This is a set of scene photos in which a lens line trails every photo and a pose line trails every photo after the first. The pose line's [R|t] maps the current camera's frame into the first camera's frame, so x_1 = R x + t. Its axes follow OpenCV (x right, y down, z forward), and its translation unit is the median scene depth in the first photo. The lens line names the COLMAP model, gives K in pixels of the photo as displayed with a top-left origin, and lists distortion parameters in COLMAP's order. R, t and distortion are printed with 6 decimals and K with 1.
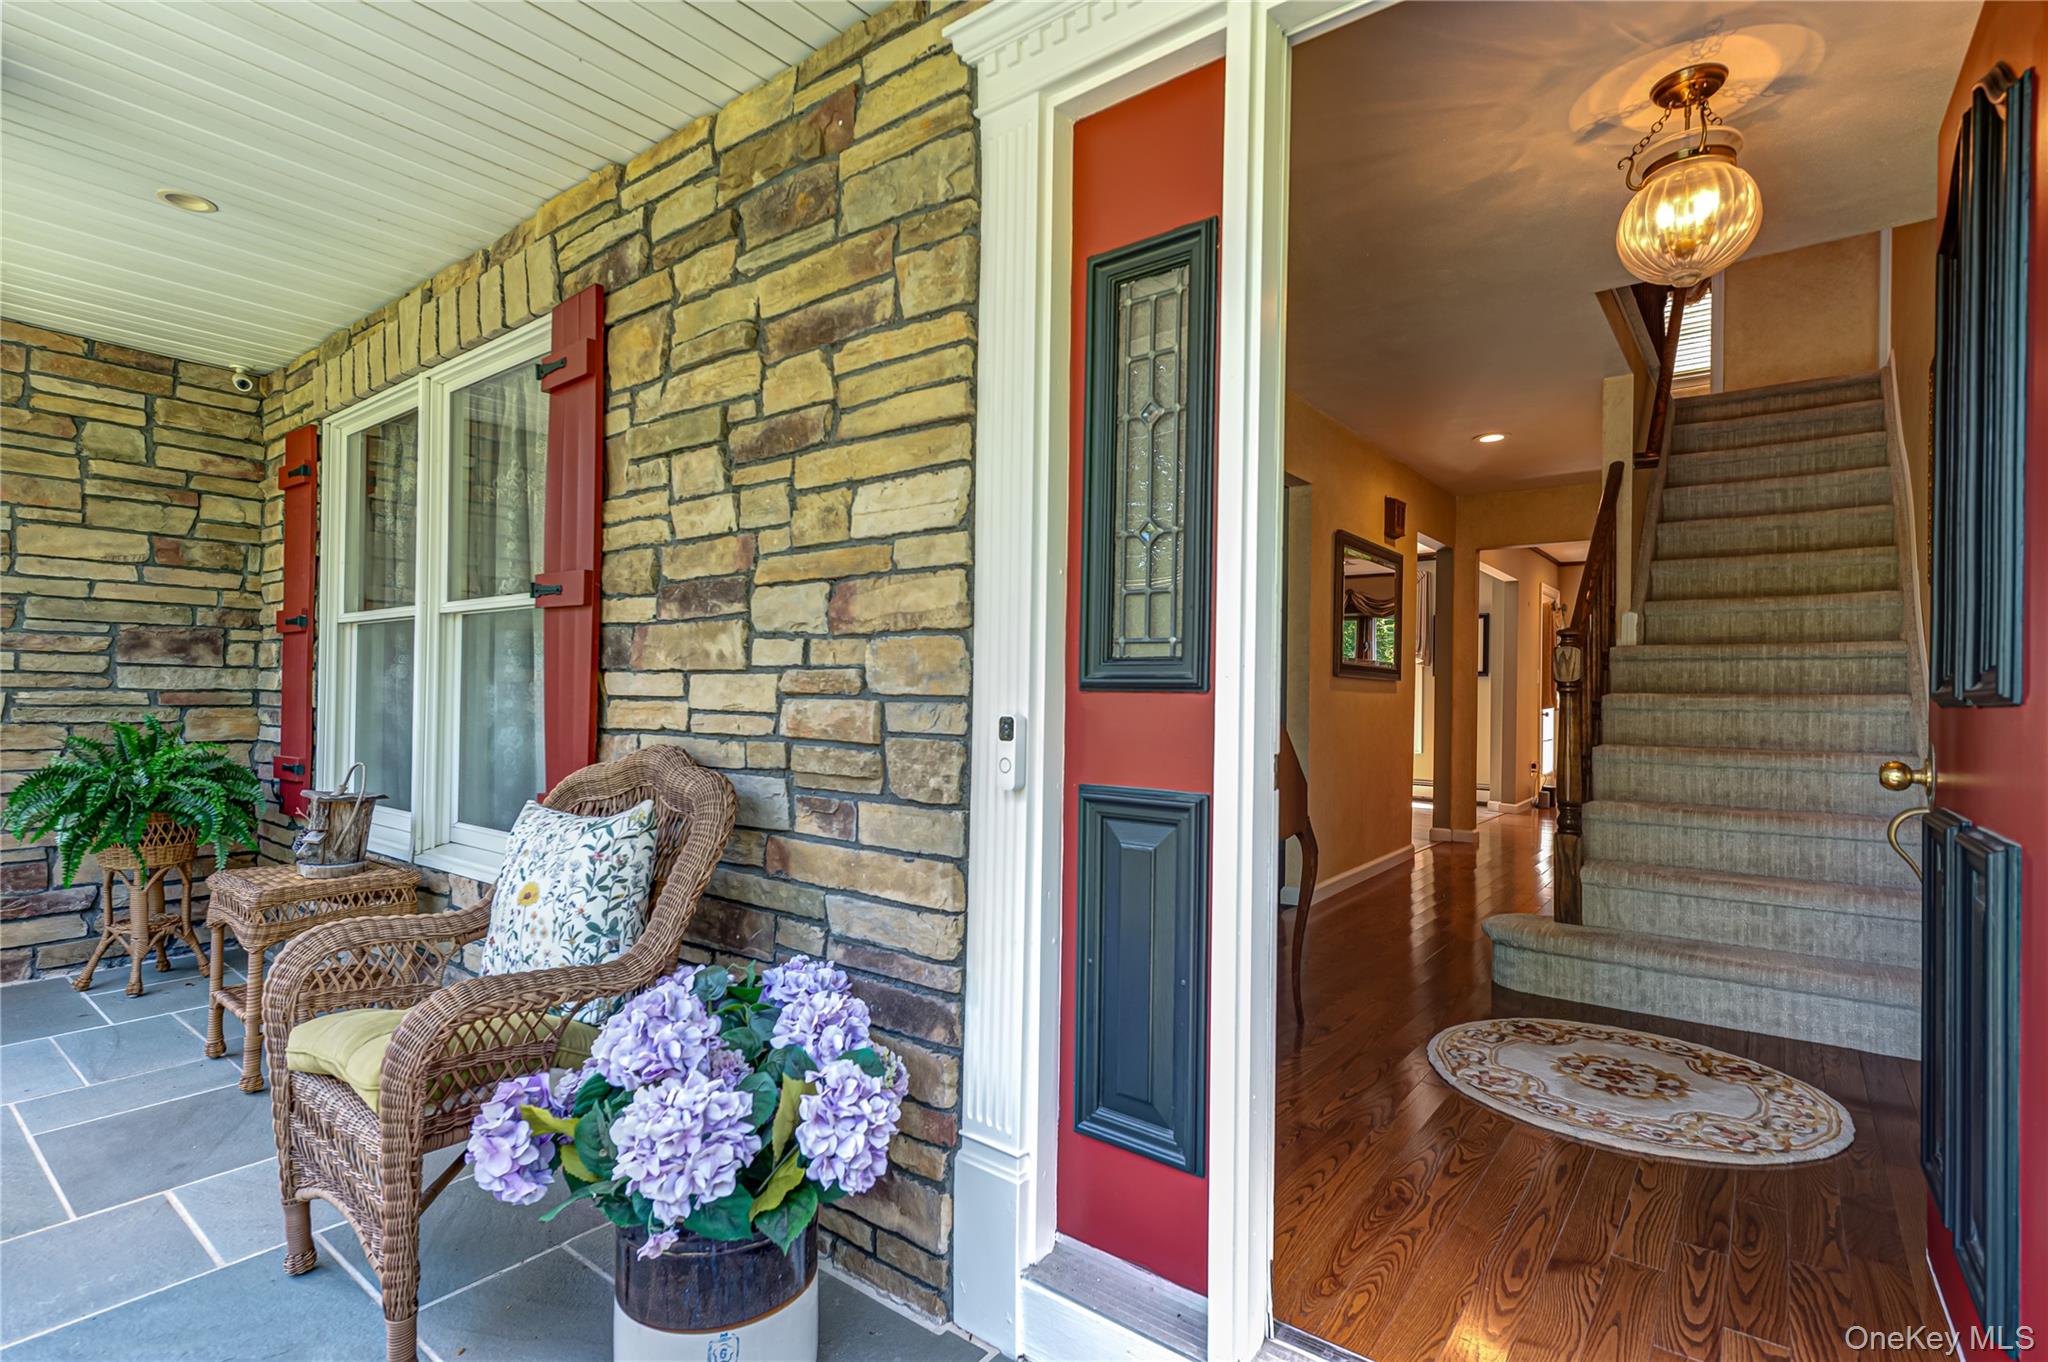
lens RADIAL K [[976.3, 0, 1024.0], [0, 976.3, 681.0], [0, 0, 1]] dist [0.003618, -0.000442]
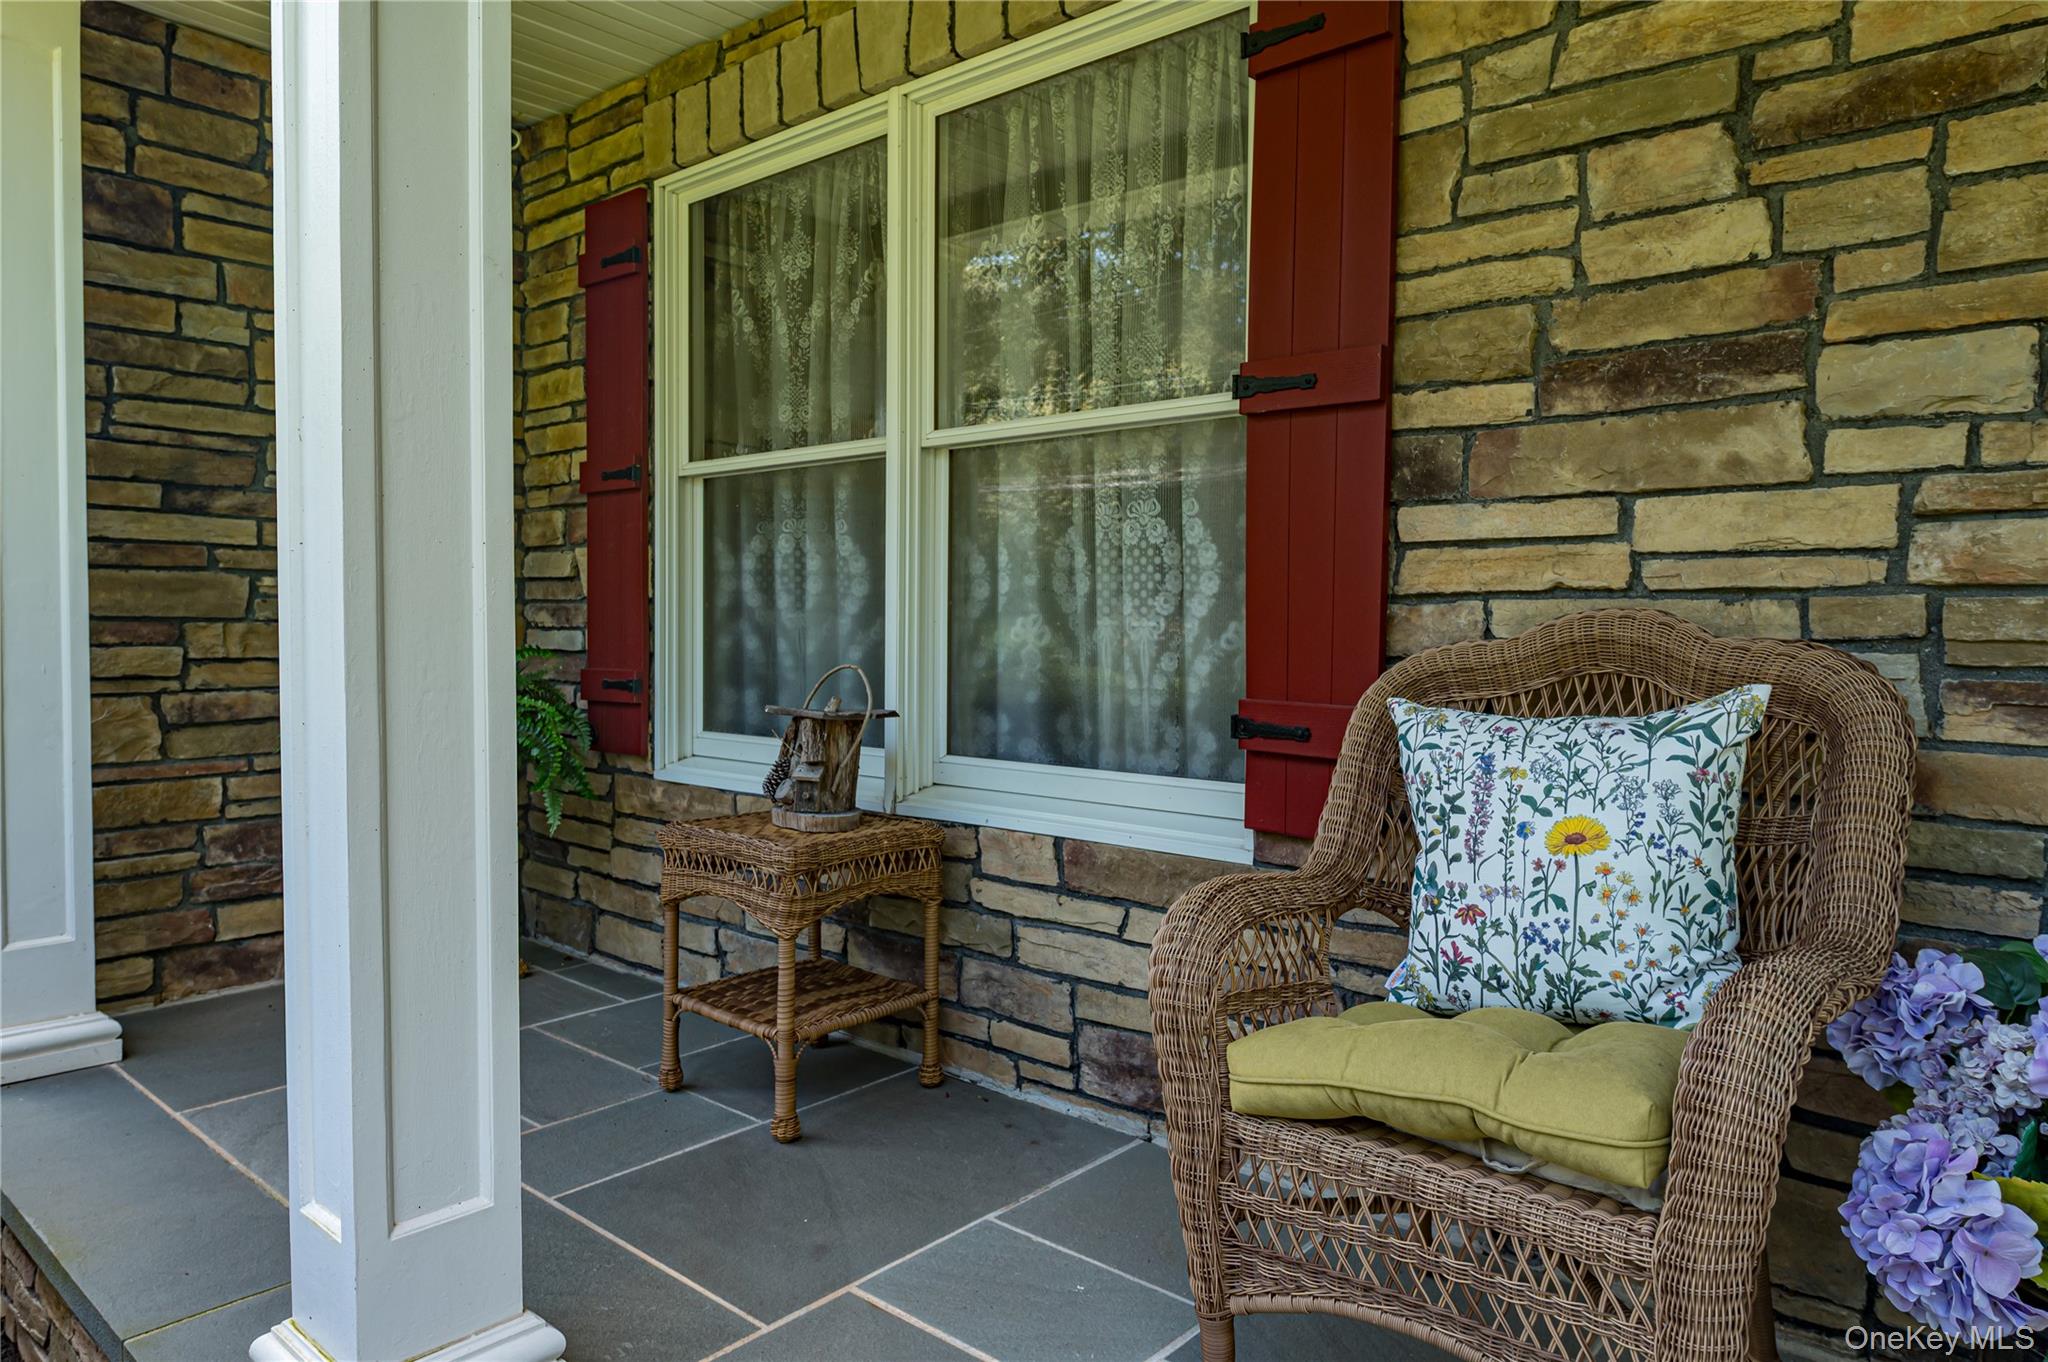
lens RADIAL K [[1300.6, 0, 1024.5], [0, 1300.6, 658.5], [0, 0, 1]] dist [-0.003831, -0.002717]
pose [[0.998689, -0.005070, -0.050940, -0.705547], [0.007044, 0.999228, 0.038652, 0.062327], [0.050705, -0.038960, 0.997953, 0.145001]]
